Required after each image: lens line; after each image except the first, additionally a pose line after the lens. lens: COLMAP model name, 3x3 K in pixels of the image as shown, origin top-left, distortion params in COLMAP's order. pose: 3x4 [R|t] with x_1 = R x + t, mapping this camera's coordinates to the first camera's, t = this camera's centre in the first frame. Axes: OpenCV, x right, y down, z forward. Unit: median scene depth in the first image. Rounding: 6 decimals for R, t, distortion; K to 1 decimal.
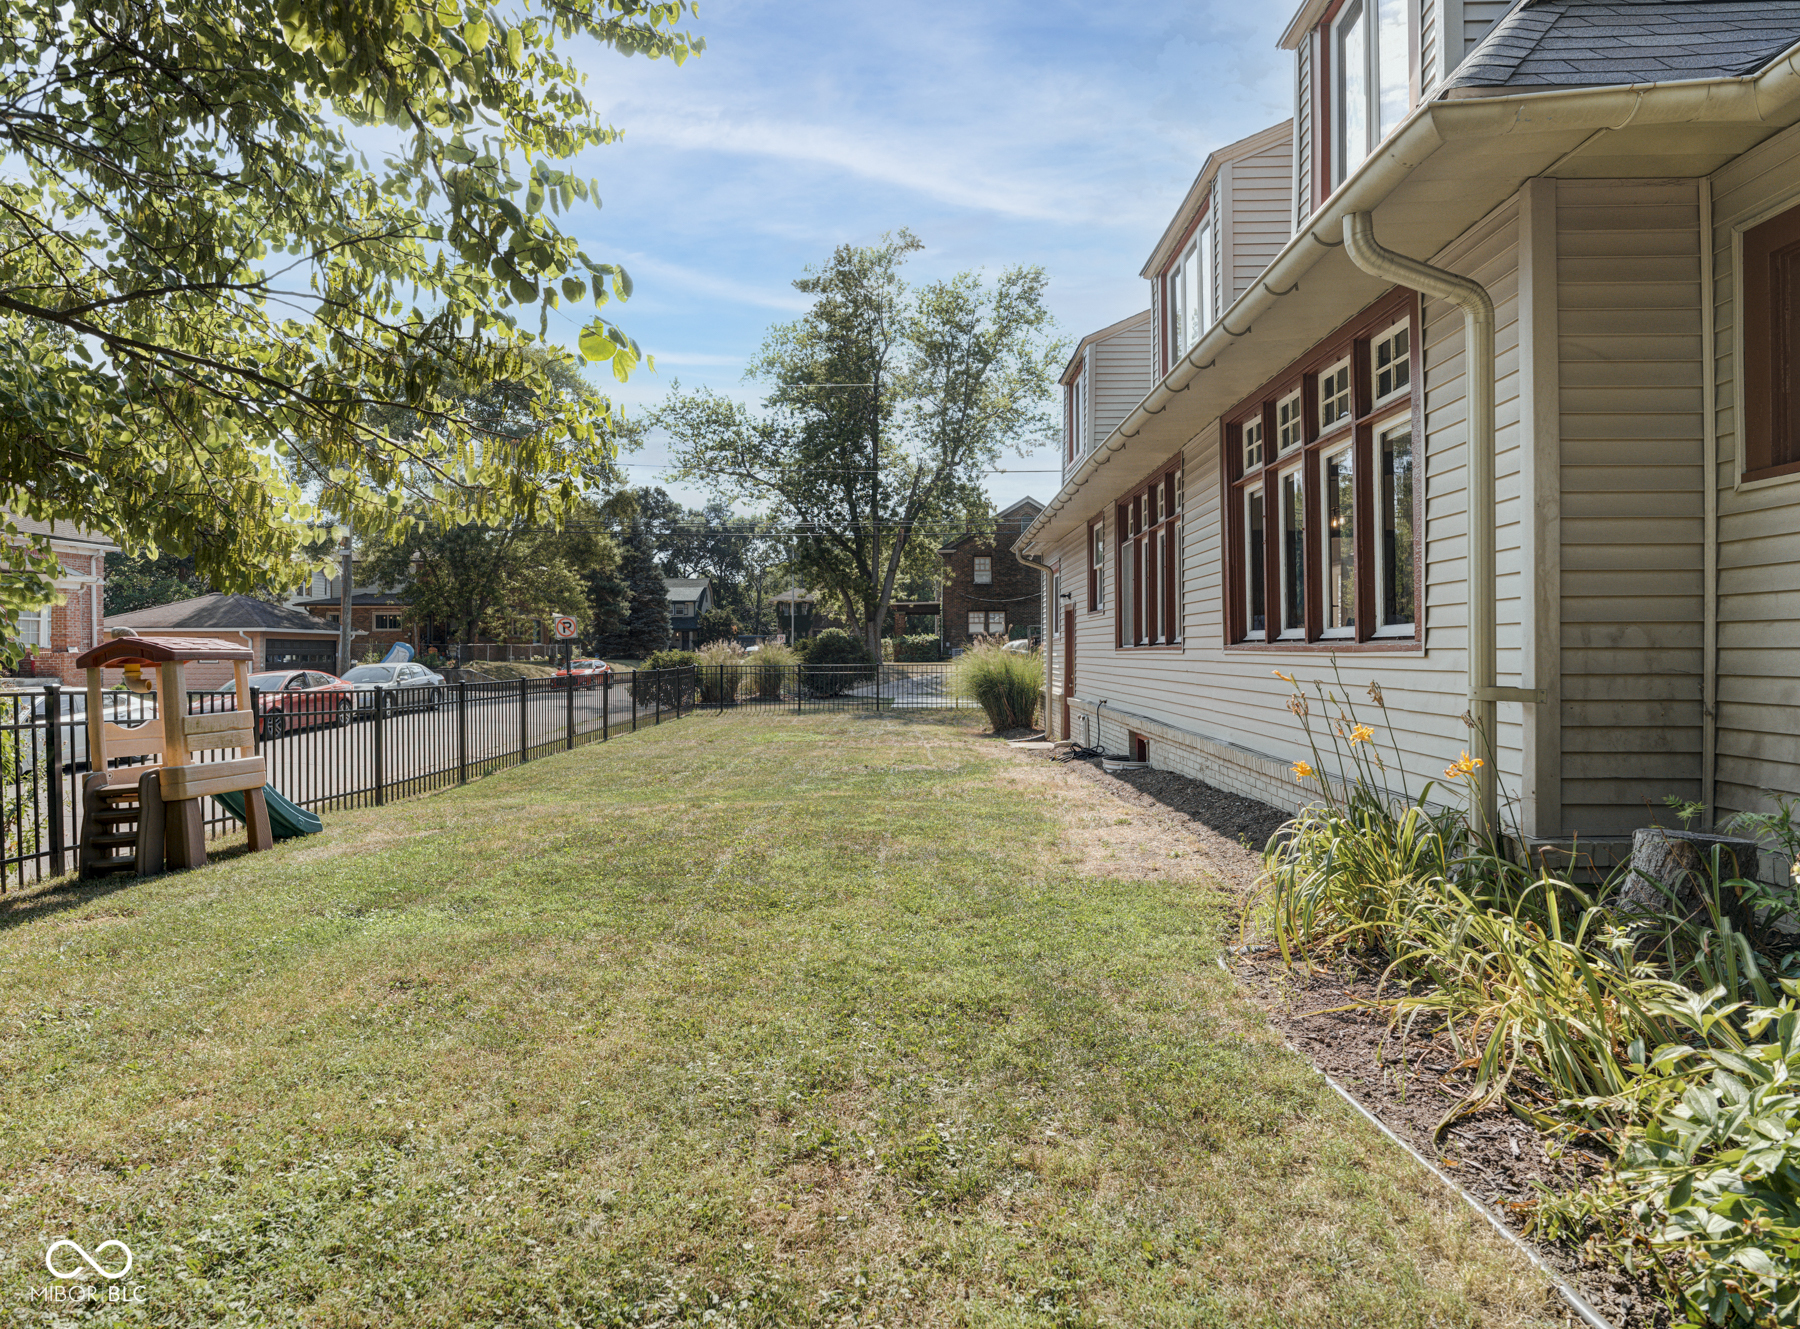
lens RADIAL K [[987.3, 0, 900.0], [0, 987.3, 664.5], [0, 0, 1]] dist [0.042974, -0.000131]
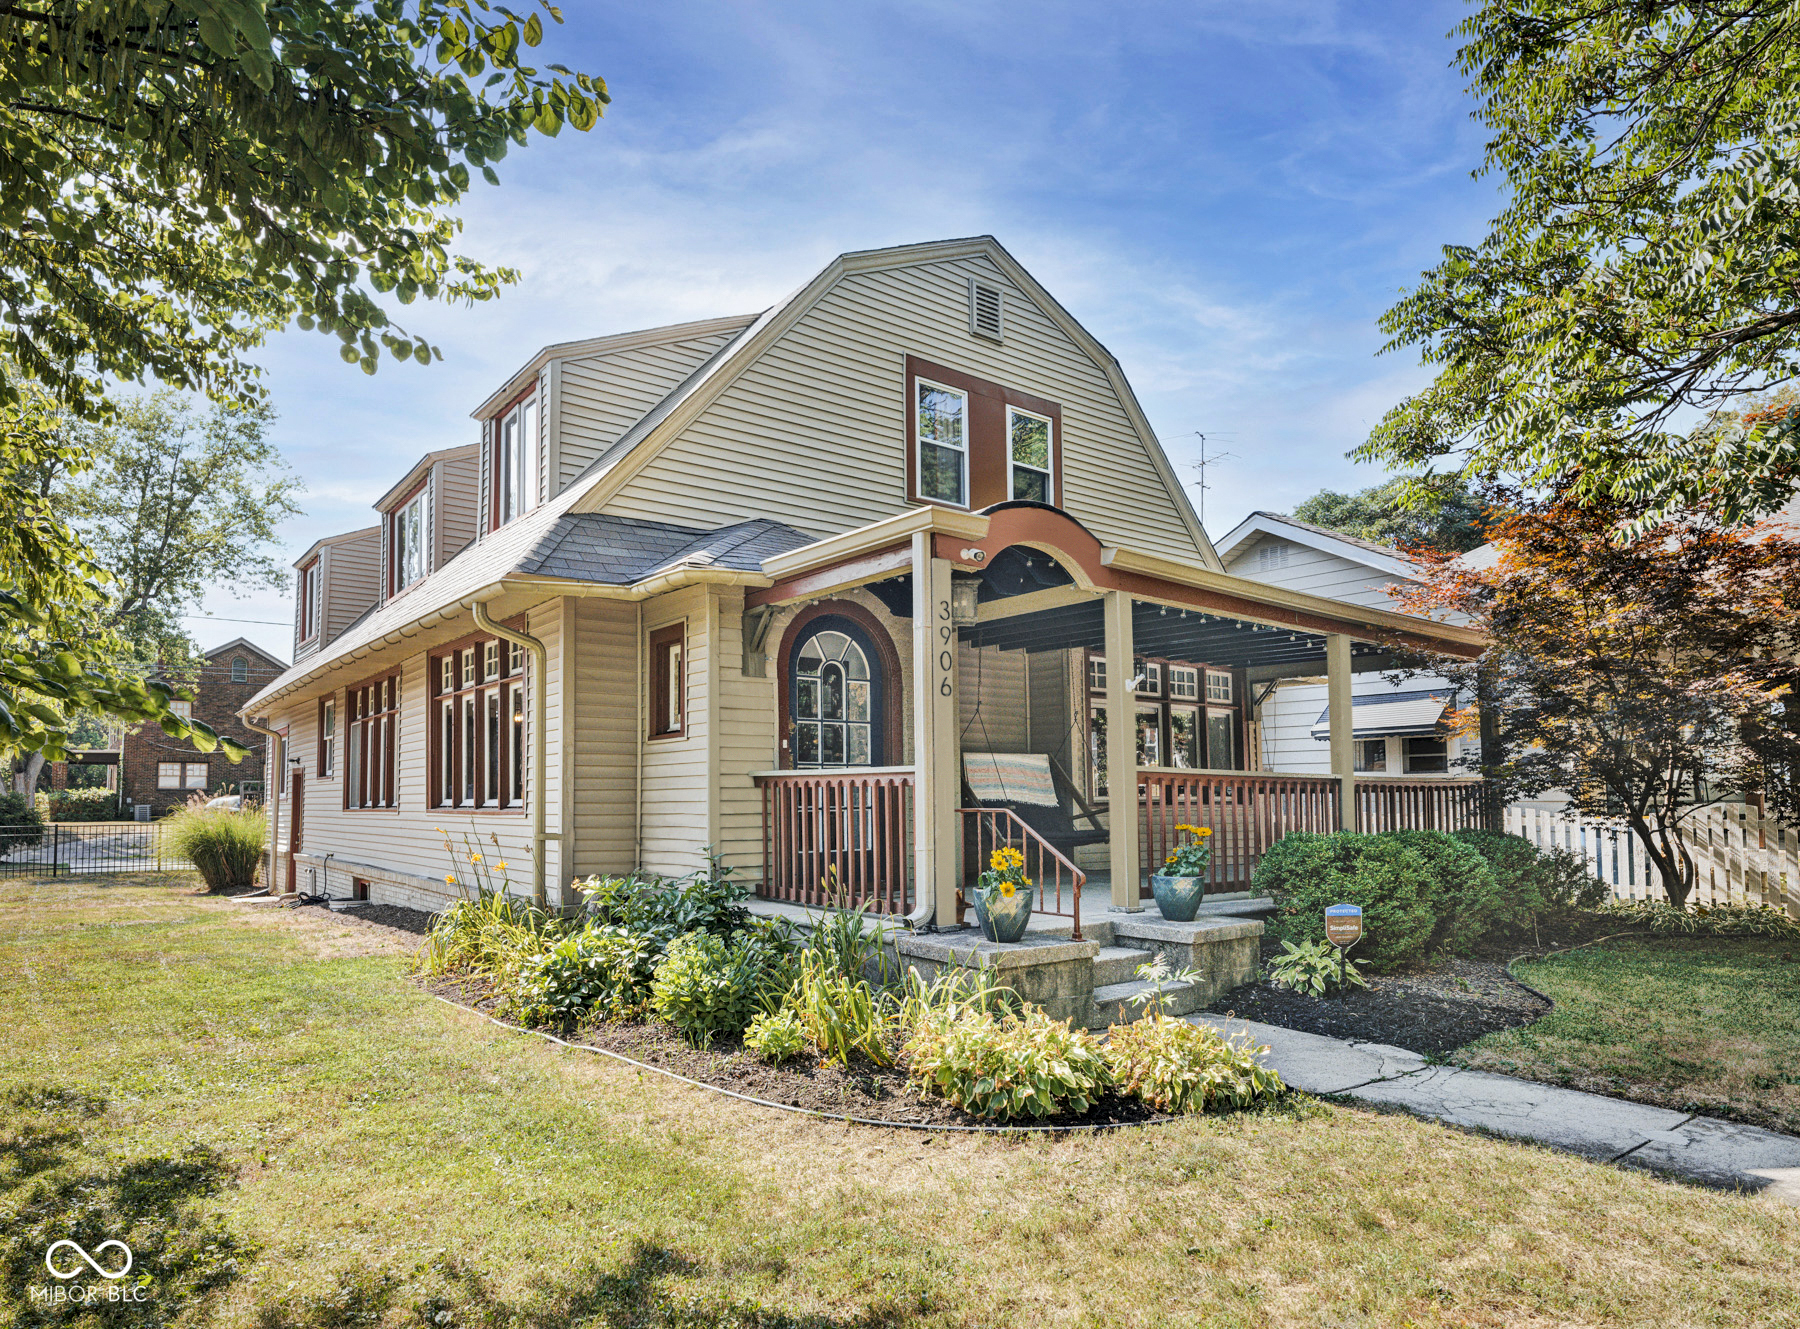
lens RADIAL K [[1099.0, 0, 895.9], [0, 1099.0, 725.9], [0, 0, 1]] dist [-0.007255, -0.003506]
pose [[0.775129, 0.040341, 0.630514, -0.083756], [0.012519, 0.996783, -0.079166, -0.003066], [-0.631679, 0.069257, 0.772130, -0.364219]]
